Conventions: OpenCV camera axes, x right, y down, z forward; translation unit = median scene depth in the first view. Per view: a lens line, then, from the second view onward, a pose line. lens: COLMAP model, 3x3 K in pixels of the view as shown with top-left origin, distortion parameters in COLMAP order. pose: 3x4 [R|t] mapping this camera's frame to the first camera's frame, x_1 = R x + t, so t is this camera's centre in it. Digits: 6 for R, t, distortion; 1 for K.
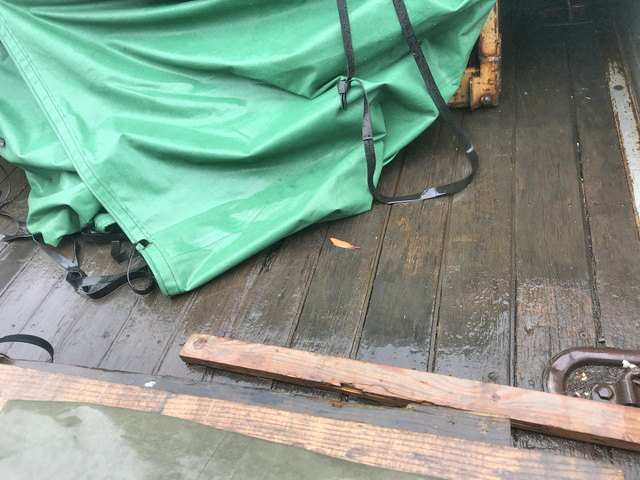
lens RADIAL K [[525.3, 0, 320.4], [0, 525.3, 233.0], [0, 0, 1]] dist [0.016964, -0.009396]
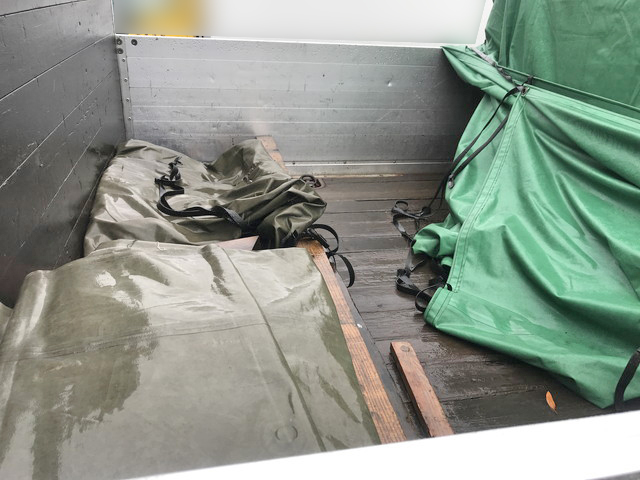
lens RADIAL K [[525.3, 0, 320.4], [0, 525.3, 233.0], [0, 0, 1]] dist [0.016964, -0.009396]
pose [[0.428402, 0.590215, -0.684192, 0.338941], [-0.730287, 0.672069, 0.122493, 0.000591], [0.532121, 0.447180, 0.718942, -0.185124]]
